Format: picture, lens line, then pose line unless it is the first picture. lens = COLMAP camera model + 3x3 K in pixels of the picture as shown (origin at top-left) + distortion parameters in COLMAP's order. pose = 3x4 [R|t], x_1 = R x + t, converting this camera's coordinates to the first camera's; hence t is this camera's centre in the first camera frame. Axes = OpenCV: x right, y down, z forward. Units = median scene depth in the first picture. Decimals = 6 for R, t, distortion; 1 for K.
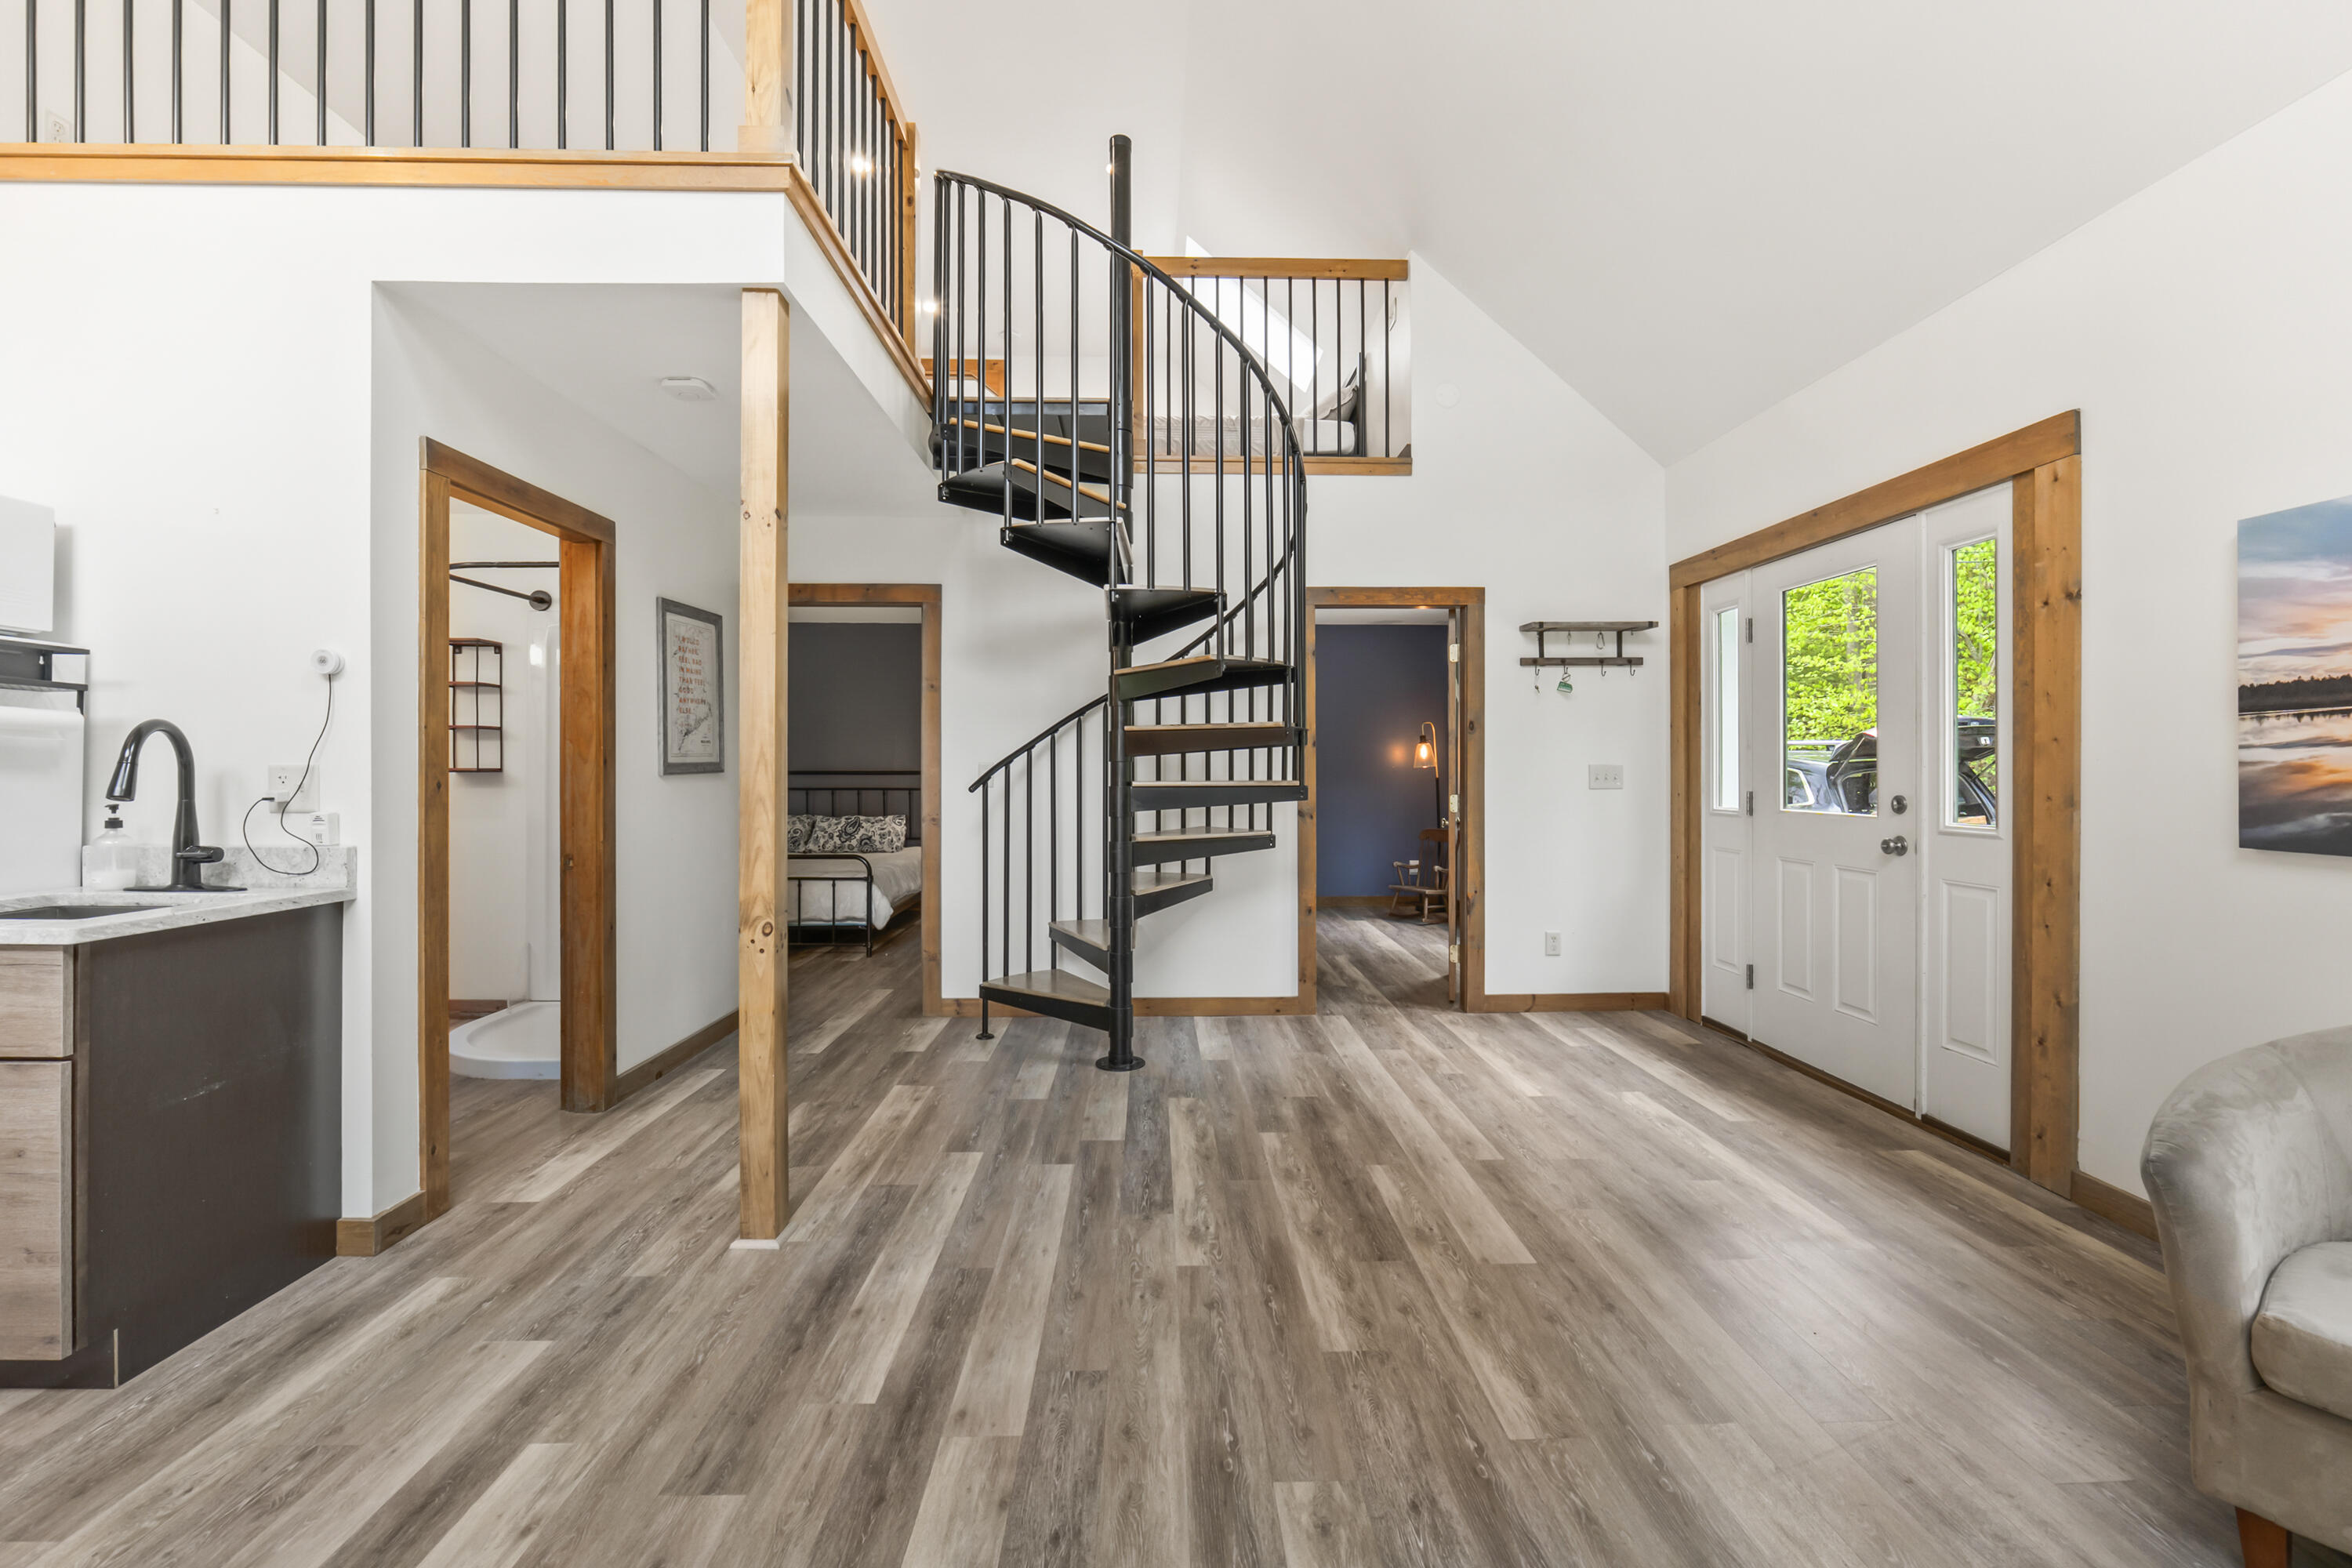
lens RADIAL K [[978.3, 0, 1178.3], [0, 978.3, 764.9], [0, 0, 1]] dist [-0.009397, -0.000212]
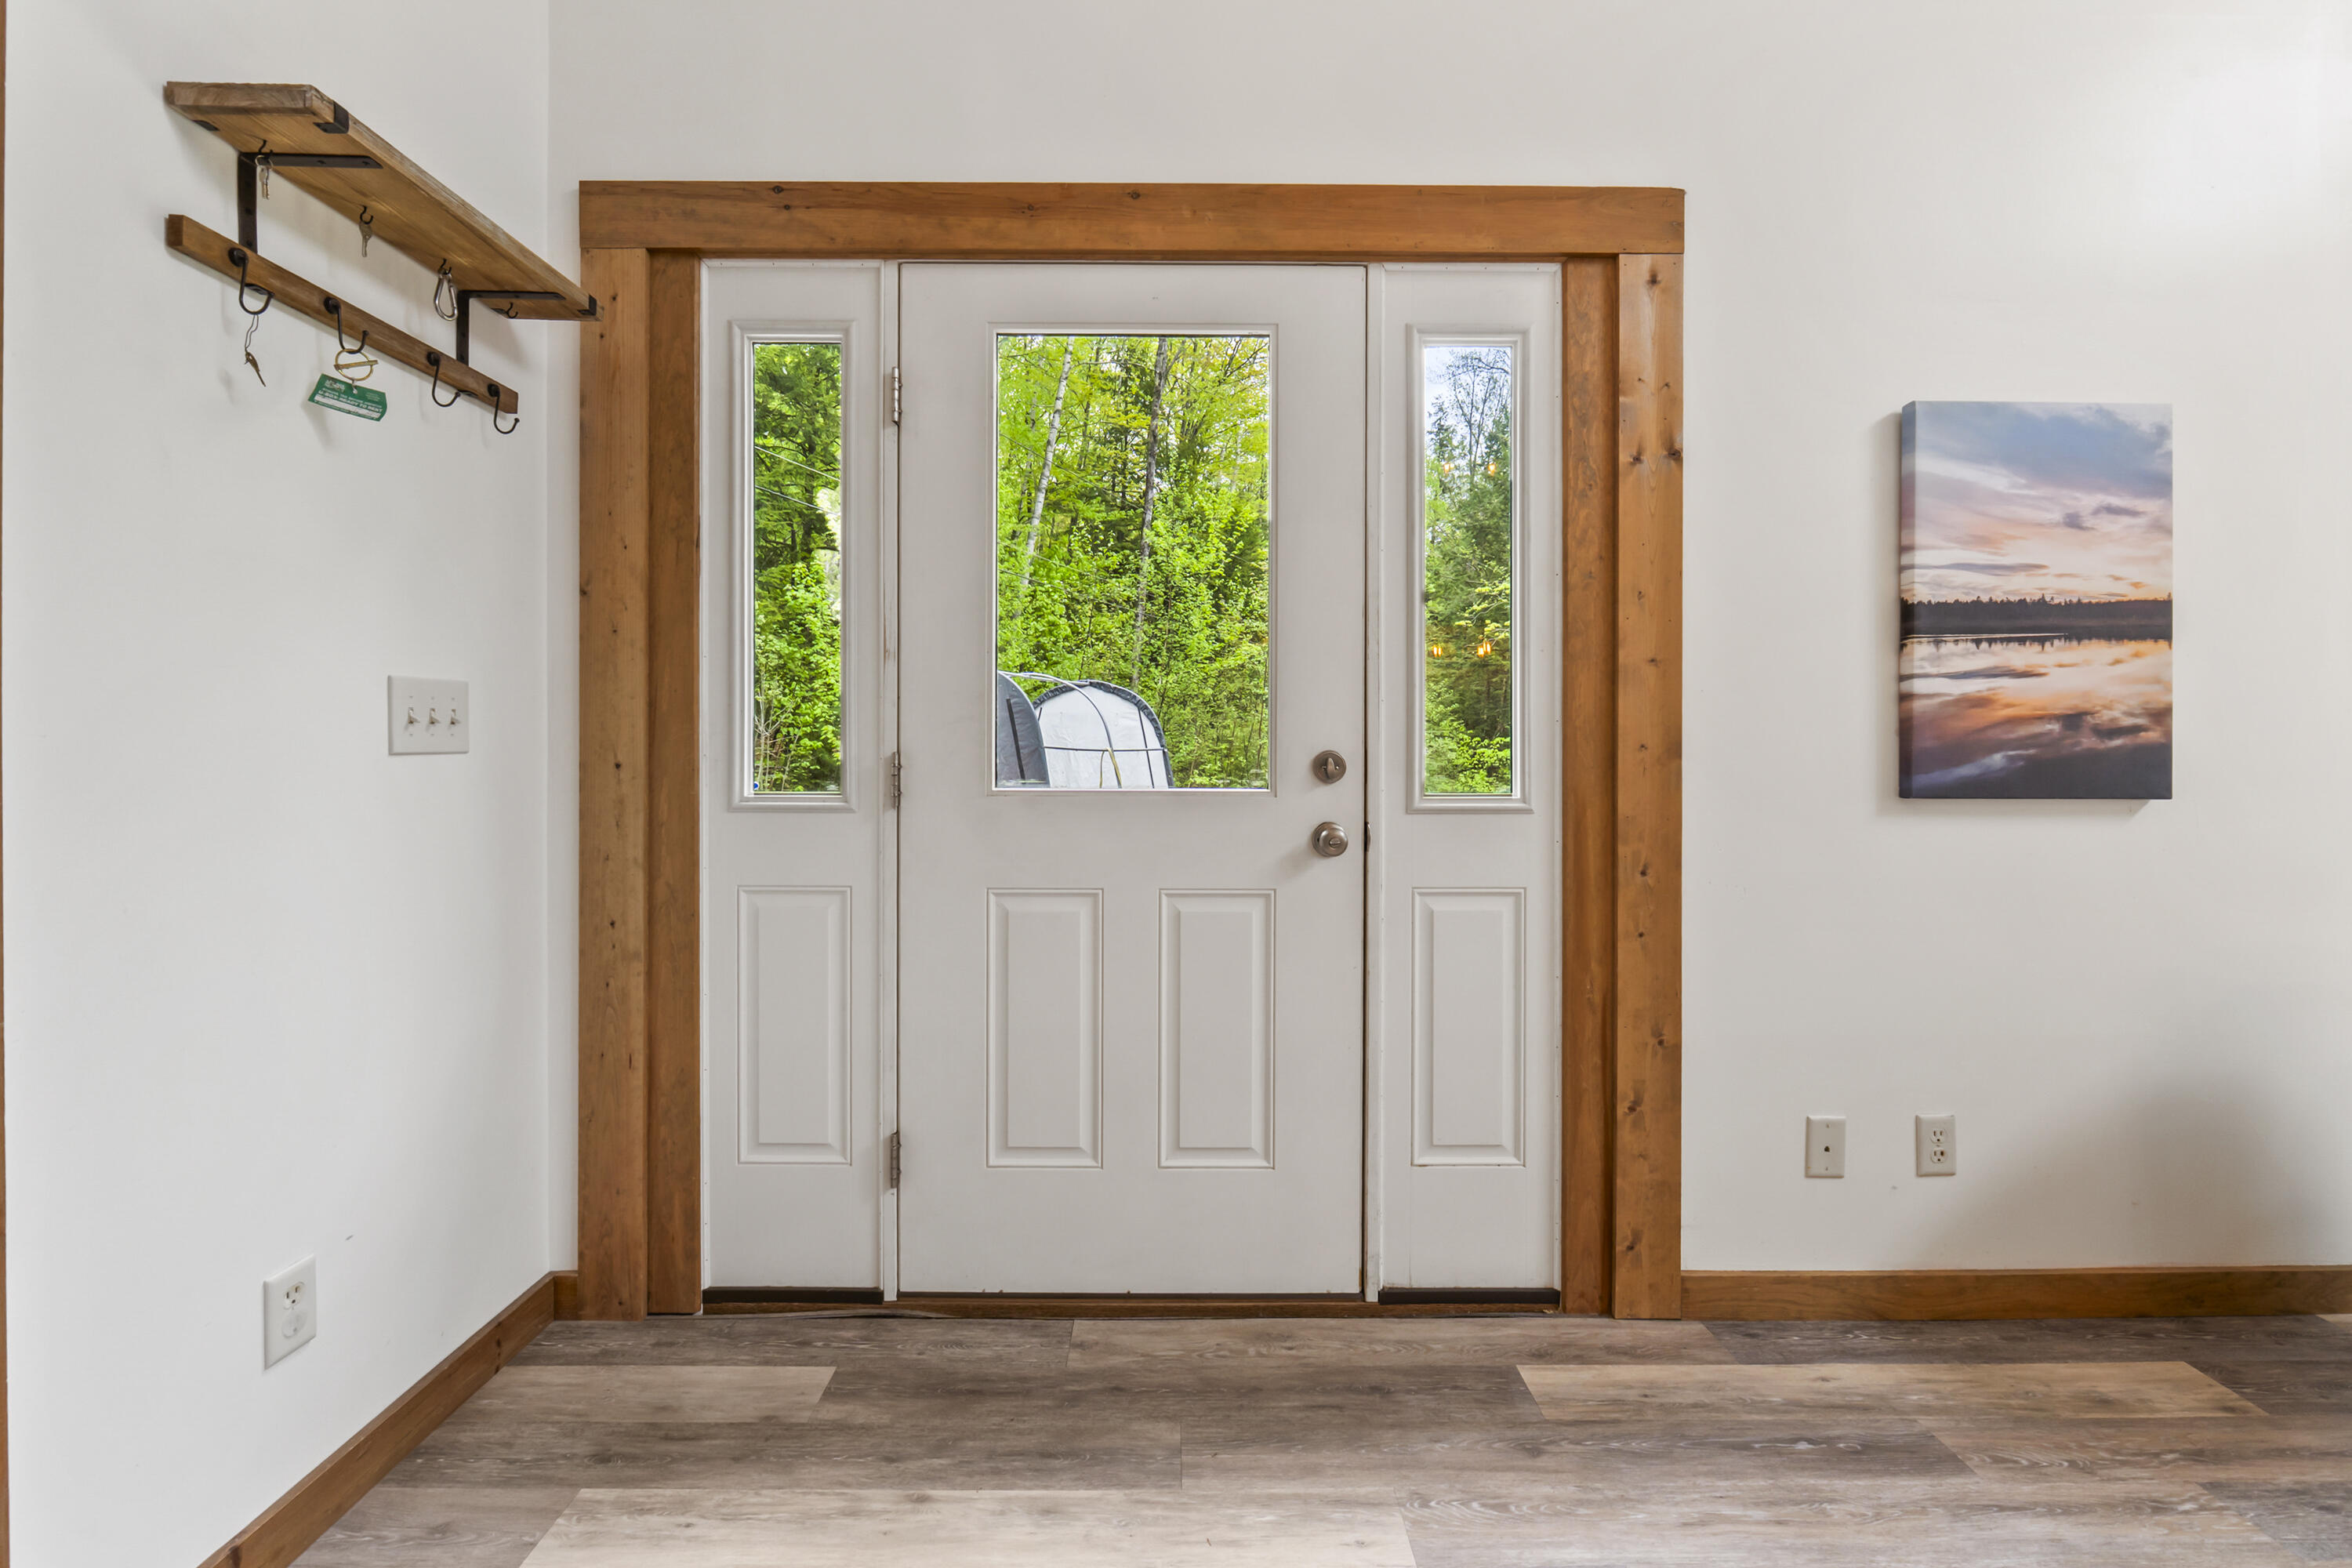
lens RADIAL K [[978.3, 0, 1178.3], [0, 978.3, 764.9], [0, 0, 1]] dist [-0.009397, -0.000212]
pose [[0.023195, -0.007022, 0.999706, 0.204034], [-0.004252, 0.999966, 0.007122, 0.043687], [-0.999722, -0.004416, 0.023164, 1.297809]]
